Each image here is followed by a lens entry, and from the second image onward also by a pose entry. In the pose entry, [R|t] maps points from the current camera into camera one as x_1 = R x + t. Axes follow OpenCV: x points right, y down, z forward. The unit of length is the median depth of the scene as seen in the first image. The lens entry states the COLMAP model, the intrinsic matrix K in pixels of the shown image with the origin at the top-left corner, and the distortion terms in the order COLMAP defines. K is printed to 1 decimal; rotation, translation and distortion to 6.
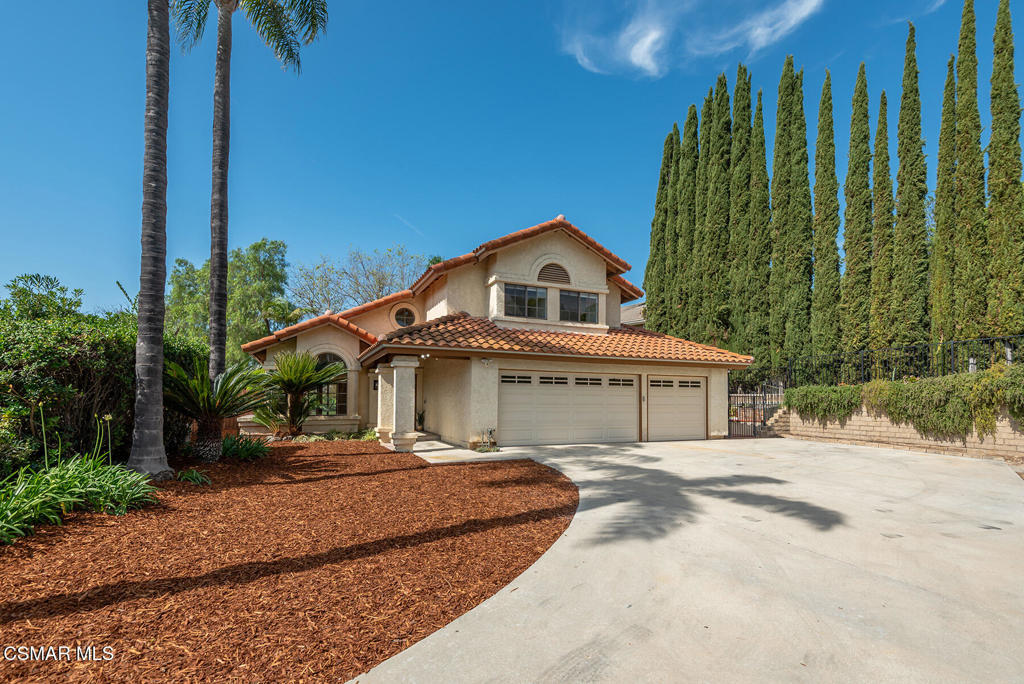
lens RADIAL K [[455.7, 0, 515.1], [0, 455.7, 385.8], [0, 0, 1]] dist [0.008306, -0.004410]
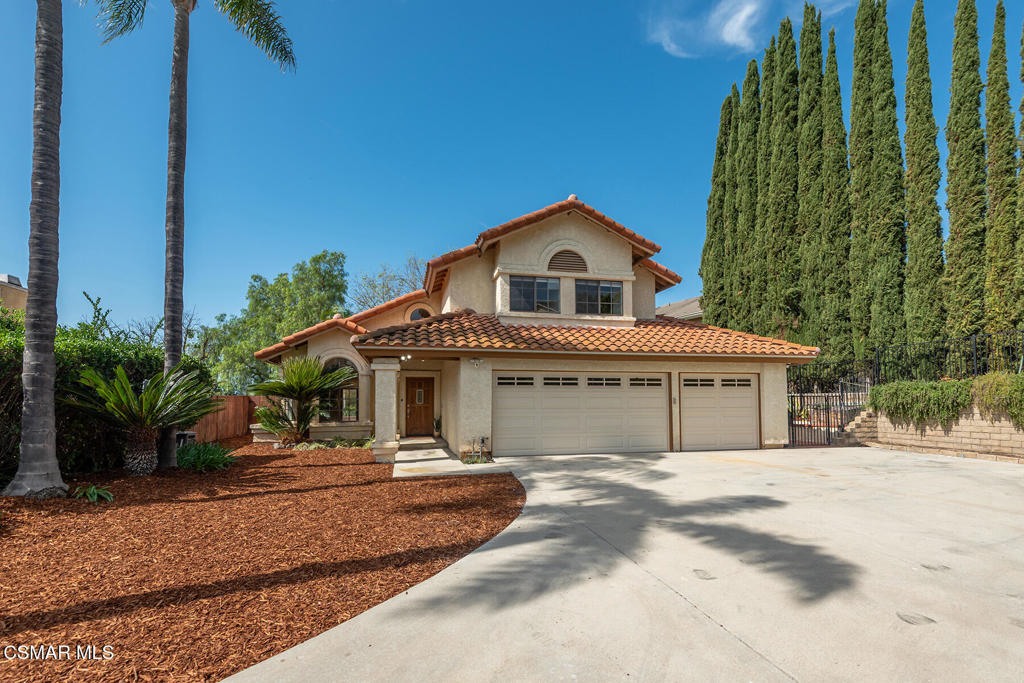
lens RADIAL K [[455.7, 0, 528.8], [0, 455.7, 383.8], [0, 0, 1]] dist [0.008306, -0.004410]
pose [[0.984633, -0.018633, -0.173638, 0.150081], [0.017204, 0.999805, -0.009731, 0.000318], [0.173786, 0.006594, 0.984761, 0.105082]]
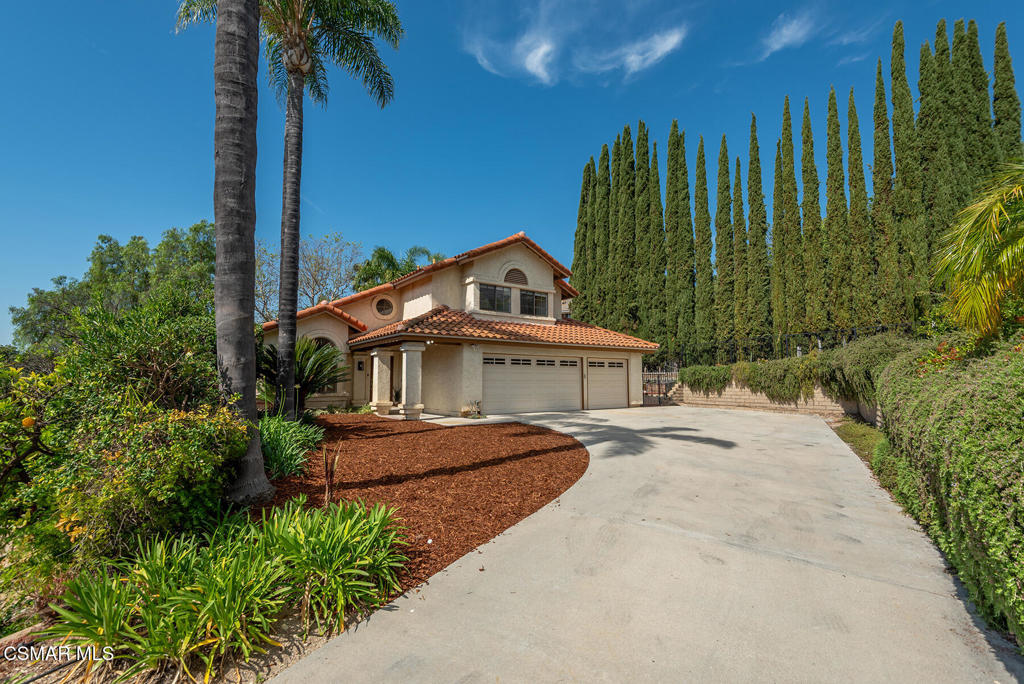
lens RADIAL K [[455.7, 0, 508.3], [0, 455.7, 338.5], [0, 0, 1]] dist [0.008306, -0.004410]
pose [[0.977007, 0.011528, 0.212893, -0.188003], [0.001761, 0.998067, -0.062126, 0.001785], [-0.213198, 0.061073, 0.975098, -0.197503]]
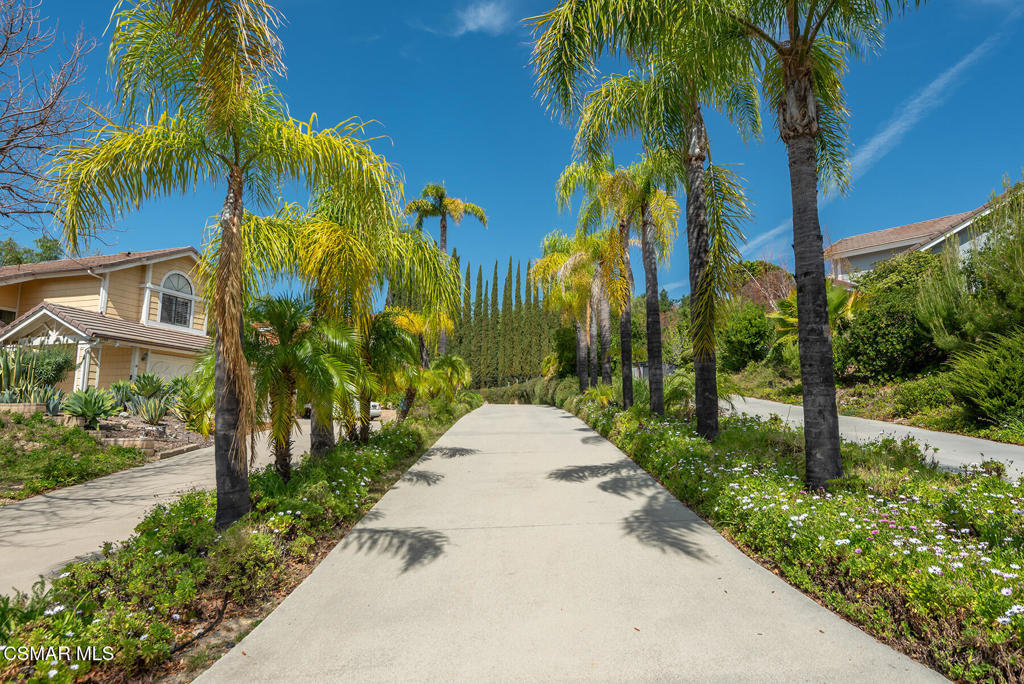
lens RADIAL K [[677.2, 0, 511.9], [0, 677.2, 340.6], [0, 0, 1]] dist [-0.001732, -0.000184]
pose [[0.661280, 0.100748, 0.743343, -2.074424], [-0.027668, 0.993542, -0.110044, 0.142160], [-0.749629, 0.052203, 0.659797, -1.757467]]
